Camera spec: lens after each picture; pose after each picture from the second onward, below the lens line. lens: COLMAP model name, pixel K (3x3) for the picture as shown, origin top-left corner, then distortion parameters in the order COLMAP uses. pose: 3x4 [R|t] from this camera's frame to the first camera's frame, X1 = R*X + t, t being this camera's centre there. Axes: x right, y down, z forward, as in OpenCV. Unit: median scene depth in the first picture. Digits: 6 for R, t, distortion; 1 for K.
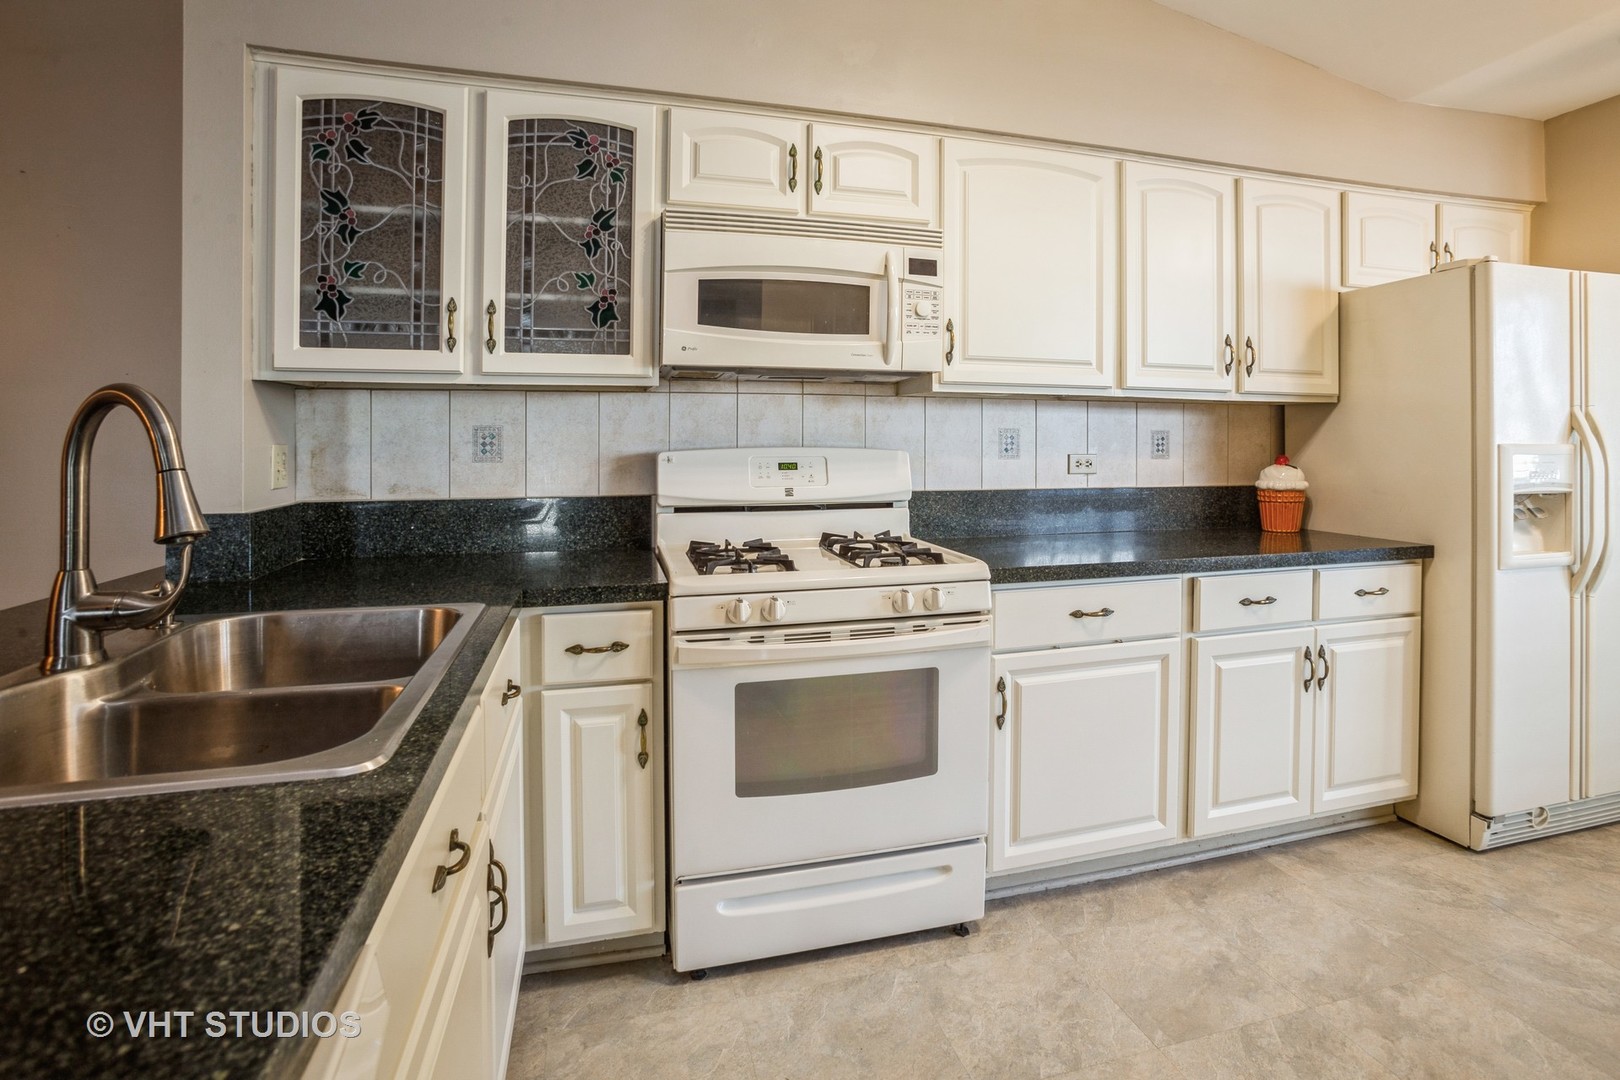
lens RADIAL K [[792.1, 0, 827.7], [0, 792.1, 451.8], [0, 0, 1]] dist [-0.055590, 0.000794]
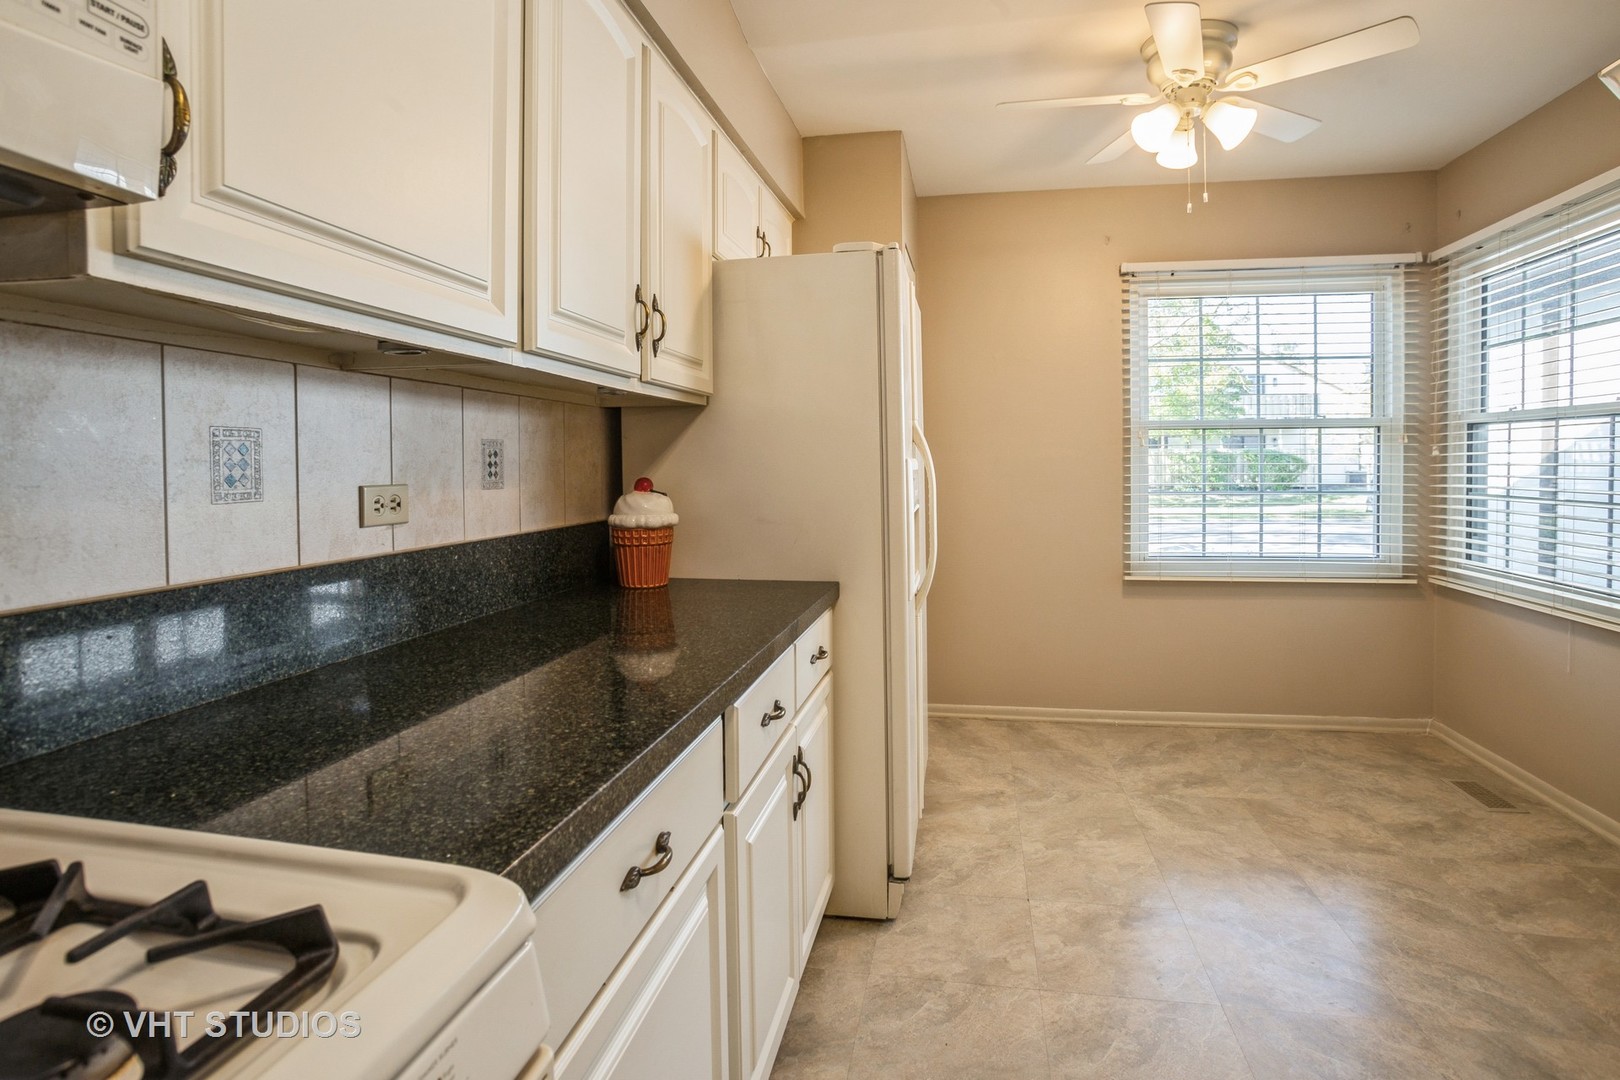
lens RADIAL K [[802.1, 0, 813.2], [0, 802.1, 482.3], [0, 0, 1]] dist [-0.044901, 0.000072]
pose [[0.447504, -0.028676, 0.893822, 0.003030], [0.021430, 0.999543, 0.021338, -0.004521], [-0.894025, 0.009606, 0.447914, 0.696236]]
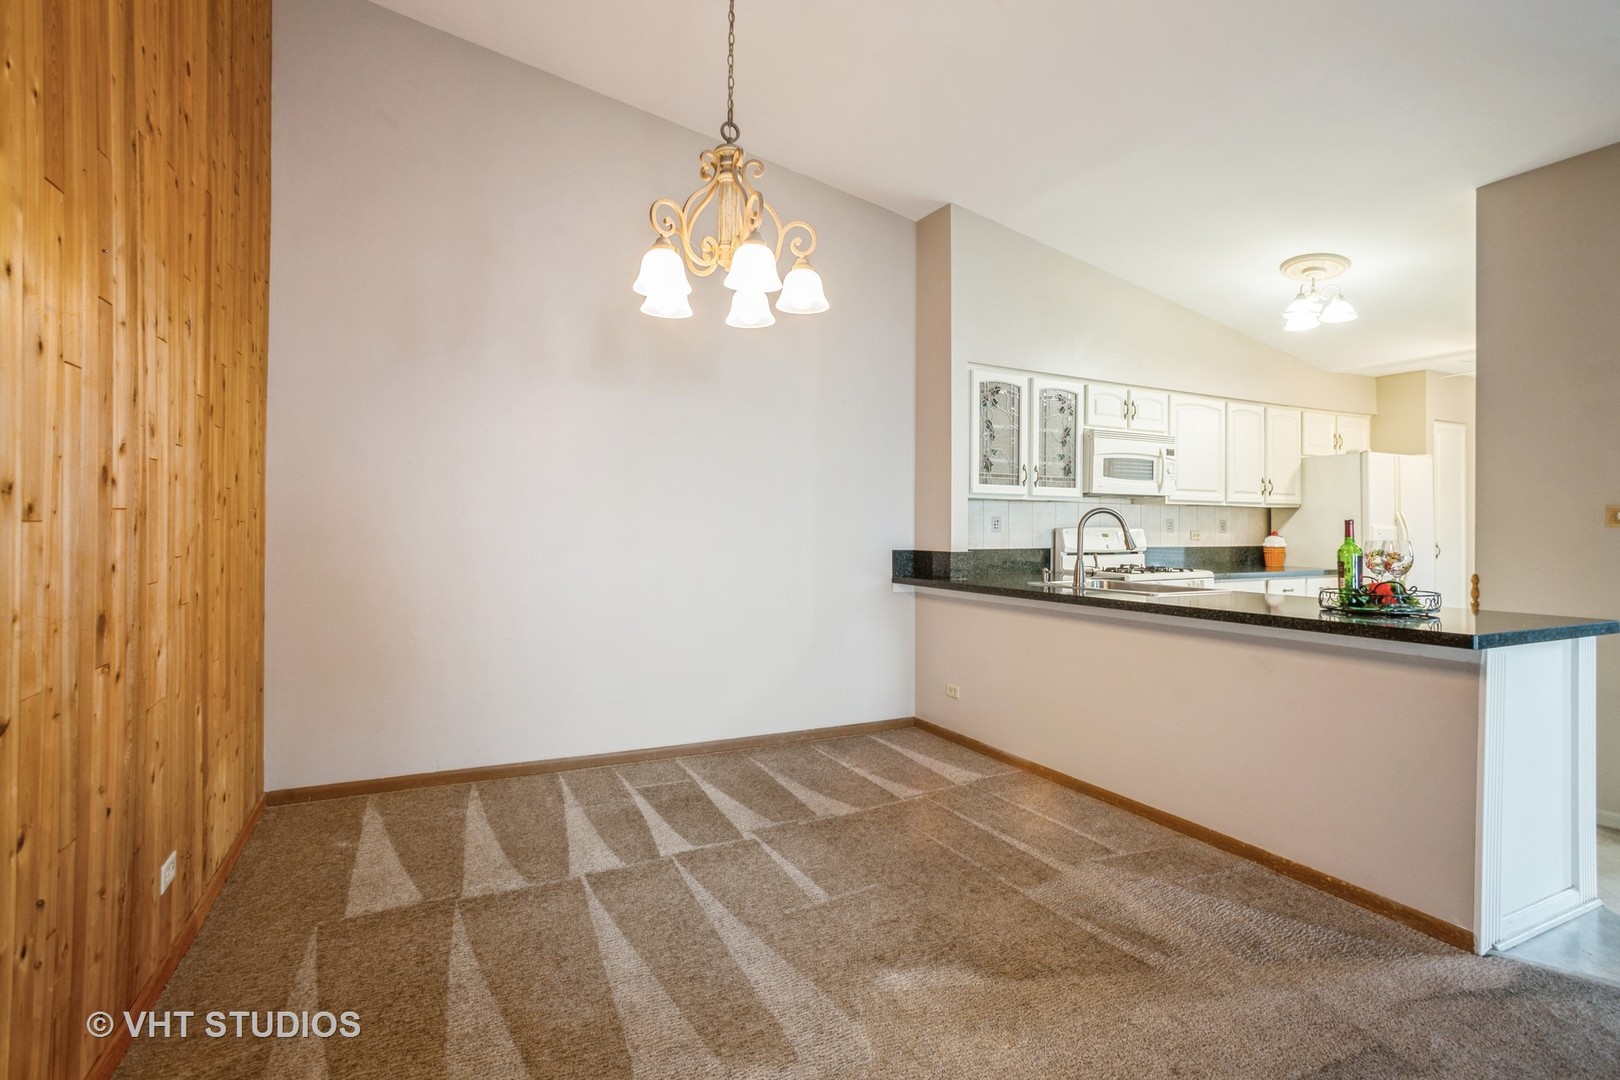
lens RADIAL K [[808.6, 0, 842.1], [0, 808.6, 509.5], [0, 0, 1]] dist [-0.001065, 0.000234]
pose [[0.969512, 0.009854, 0.244844, -1.479282], [-0.002703, 0.999560, -0.029523, 0.016615], [-0.245027, 0.027961, 0.969113, -1.160677]]
